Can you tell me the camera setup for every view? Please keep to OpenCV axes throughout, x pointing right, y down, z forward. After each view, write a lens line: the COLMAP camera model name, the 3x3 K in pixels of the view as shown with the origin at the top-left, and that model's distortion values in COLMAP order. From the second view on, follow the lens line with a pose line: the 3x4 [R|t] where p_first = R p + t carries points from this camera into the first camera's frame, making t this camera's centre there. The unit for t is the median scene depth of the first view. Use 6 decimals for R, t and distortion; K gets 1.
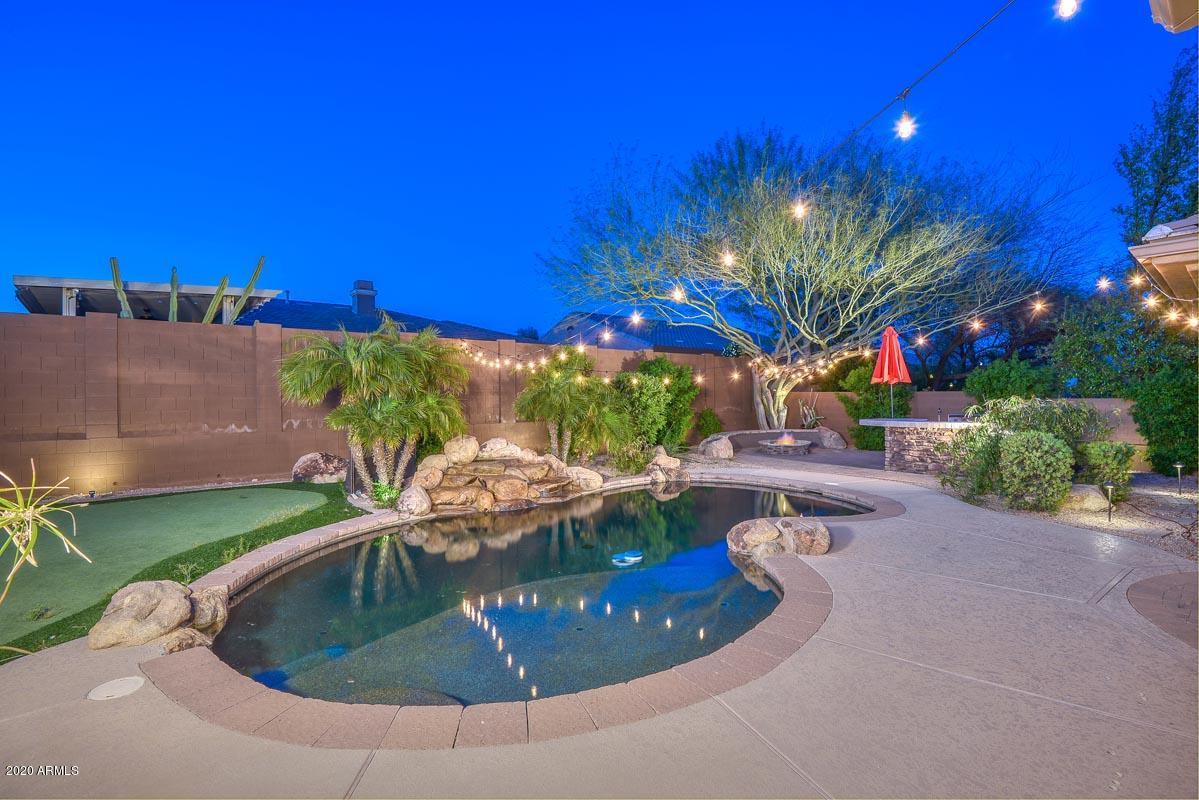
lens RADIAL K [[555.1, 0, 600.4], [0, 555.1, 397.6], [0, 0, 1]] dist [-0.003807, -0.029268]
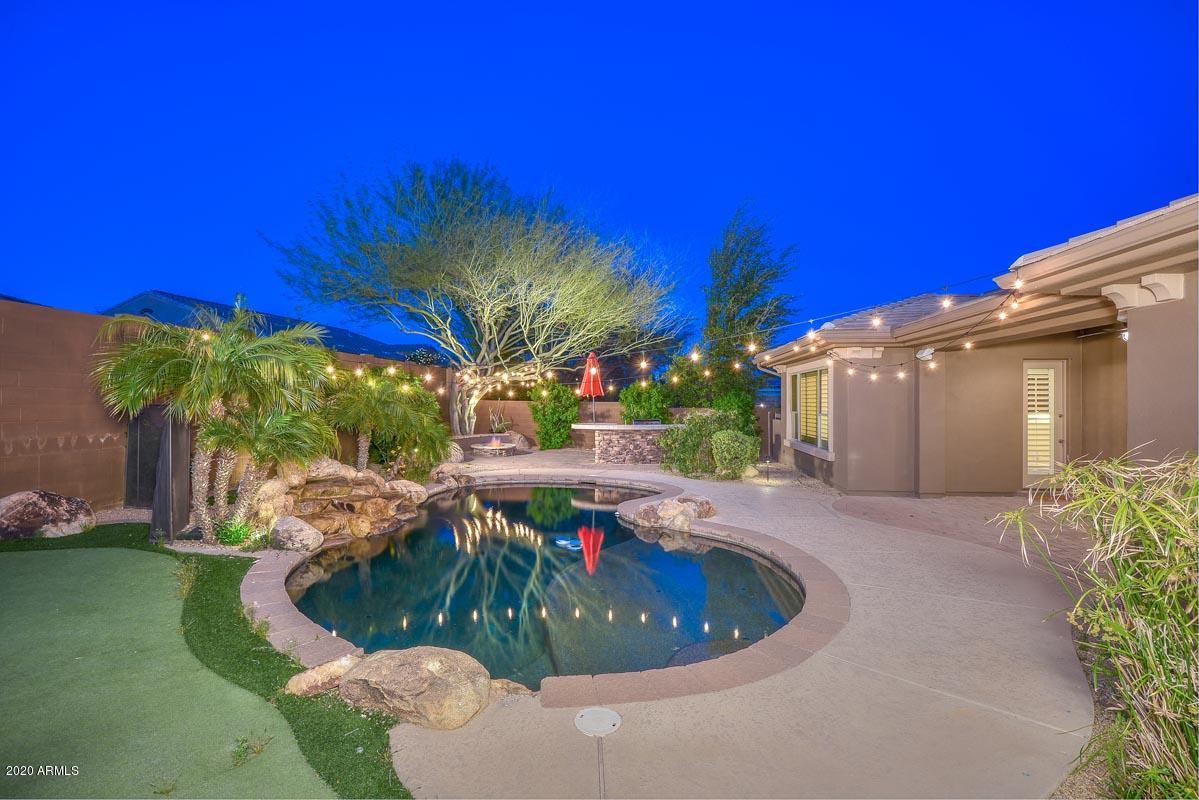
lens RADIAL K [[555.1, 0, 600.4], [0, 555.1, 397.6], [0, 0, 1]] dist [-0.003807, -0.029268]
pose [[0.721020, 0.011223, 0.692824, -0.453593], [-0.005844, 0.999932, -0.010117, -0.009347], [-0.692890, 0.003246, 0.721036, 0.076576]]
